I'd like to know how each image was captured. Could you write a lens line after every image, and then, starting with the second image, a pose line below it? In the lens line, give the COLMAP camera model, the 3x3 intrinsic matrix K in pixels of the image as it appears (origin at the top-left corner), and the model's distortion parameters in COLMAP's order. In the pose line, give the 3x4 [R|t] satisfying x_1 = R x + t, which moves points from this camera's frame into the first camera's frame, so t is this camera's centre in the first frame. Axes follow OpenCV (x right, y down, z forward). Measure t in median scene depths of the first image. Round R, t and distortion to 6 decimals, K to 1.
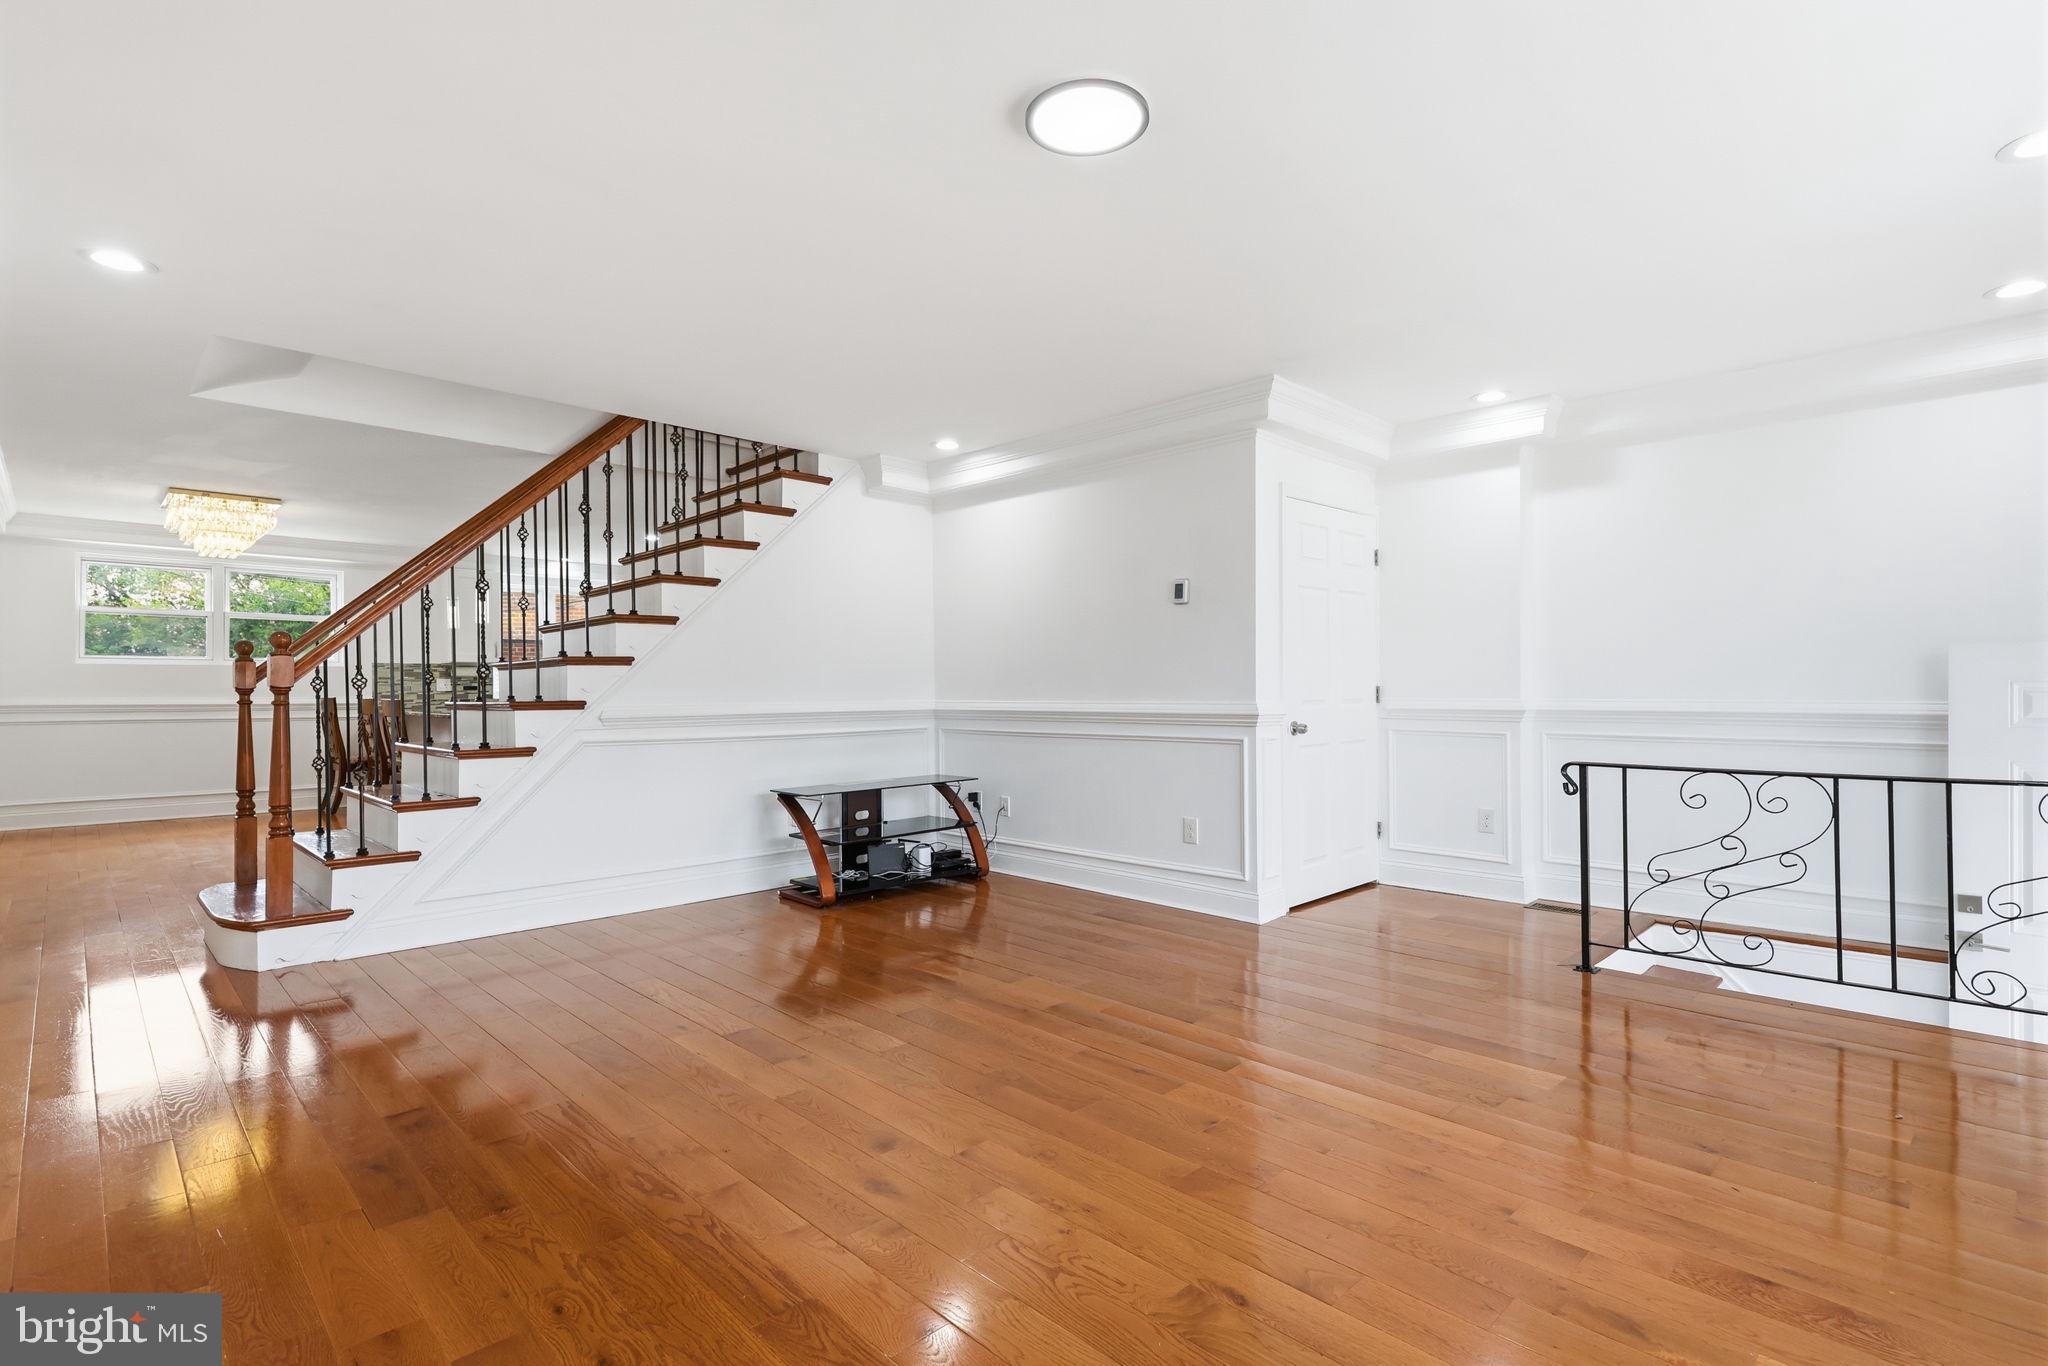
lens RADIAL K [[980.3, 0, 1046.0], [0, 980.3, 682.9], [0, 0, 1]] dist [0.004873, -0.001293]
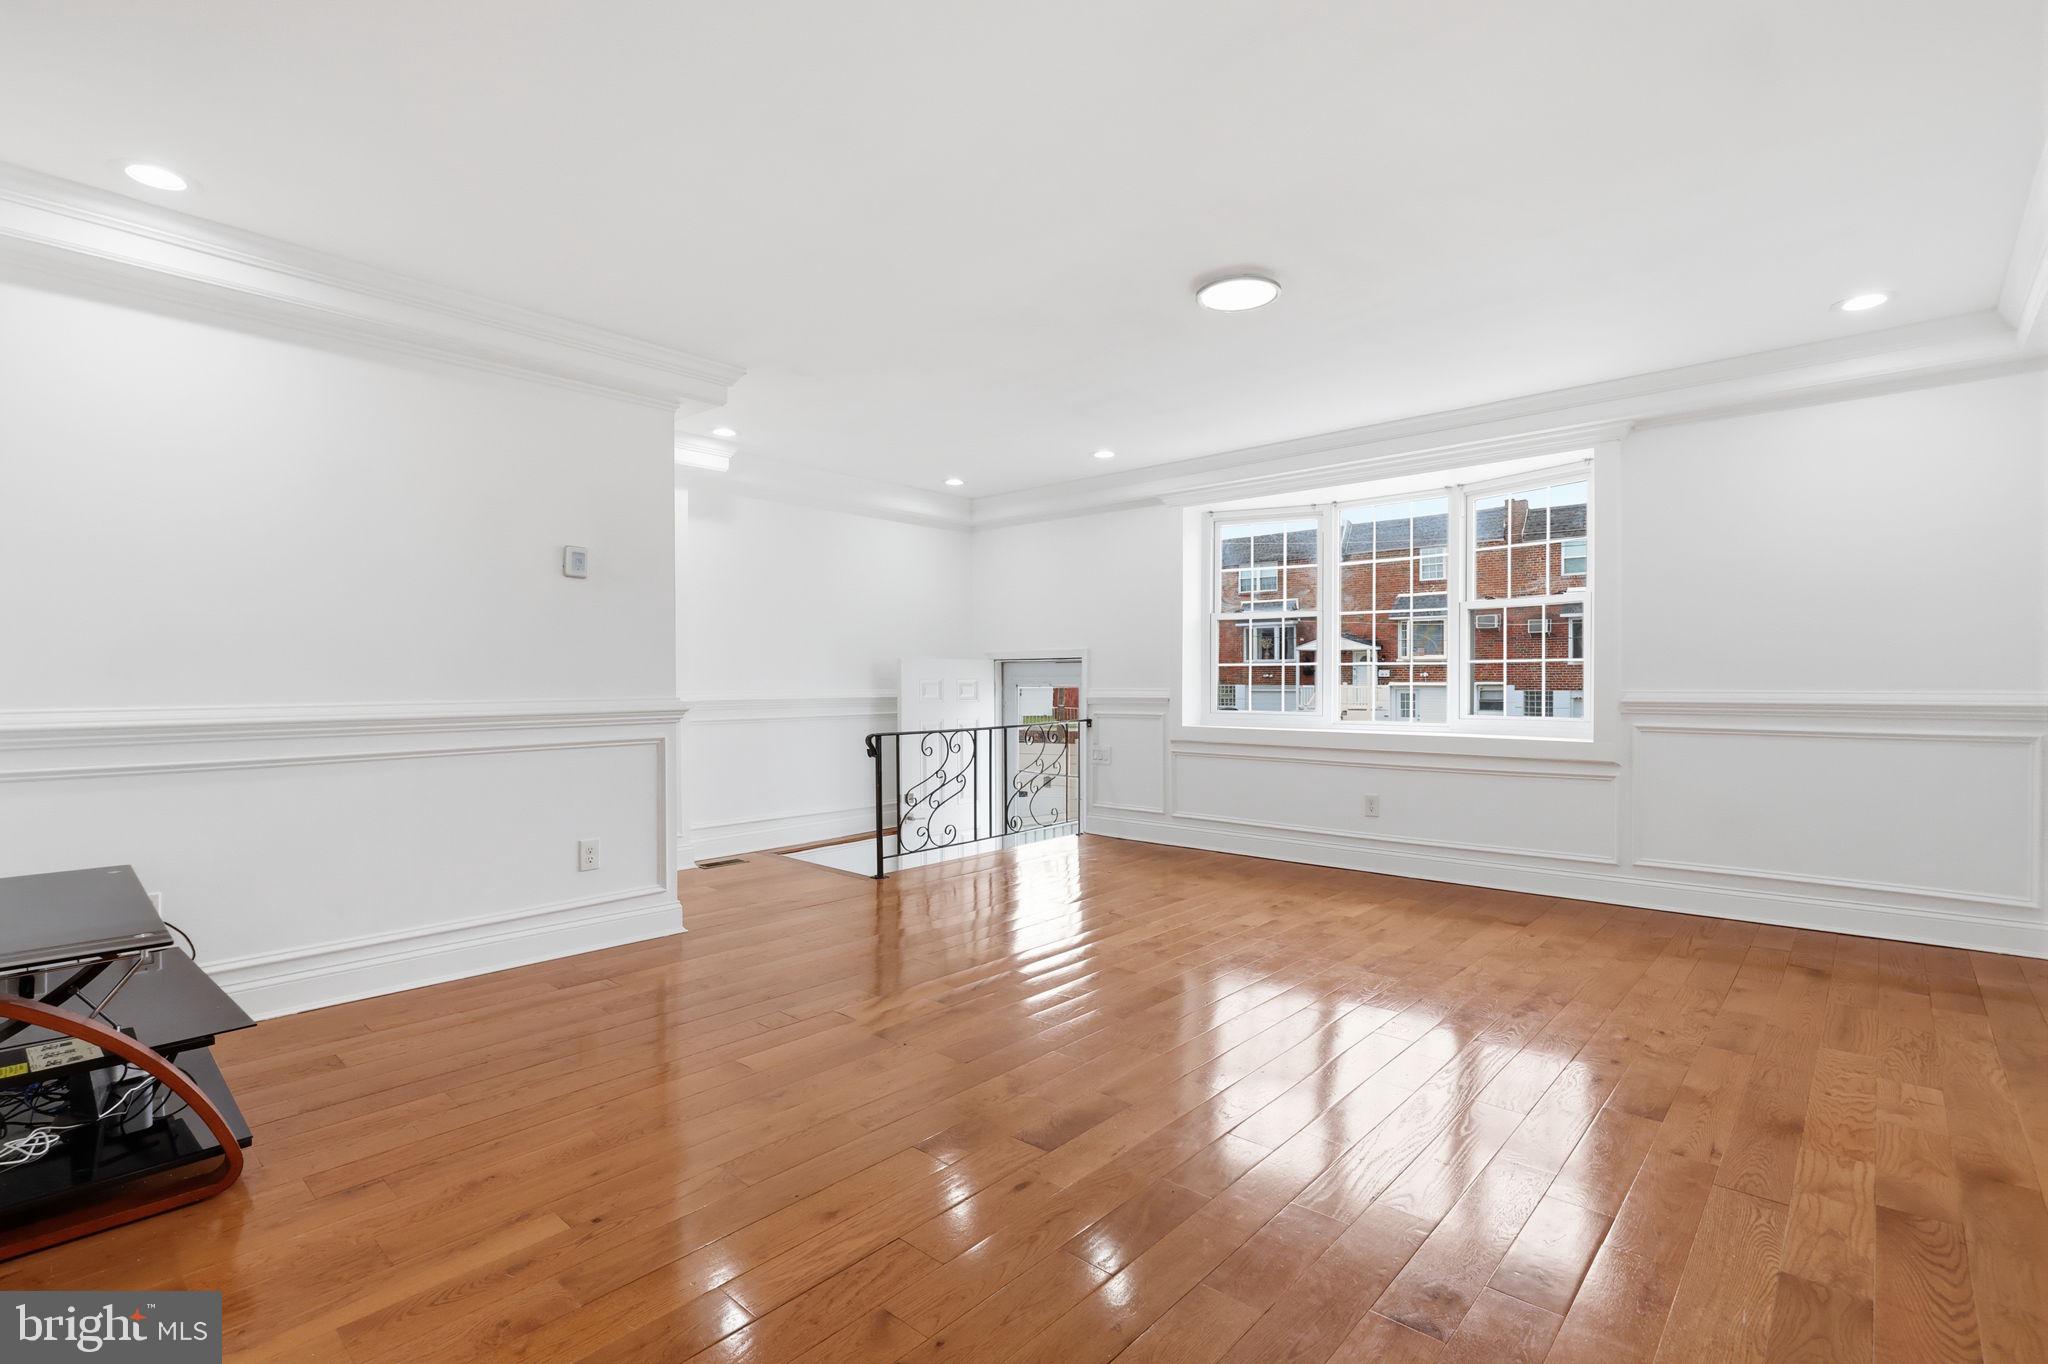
lens RADIAL K [[950.8, 0, 1012.2], [0, 950.8, 678.0], [0, 0, 1]] dist [0.002268, -0.000175]
pose [[-0.043560, 0.006886, 0.999027, -0.843502], [-0.001328, 0.999975, -0.006951, 0.009432], [-0.999050, -0.001629, -0.043549, 0.859161]]
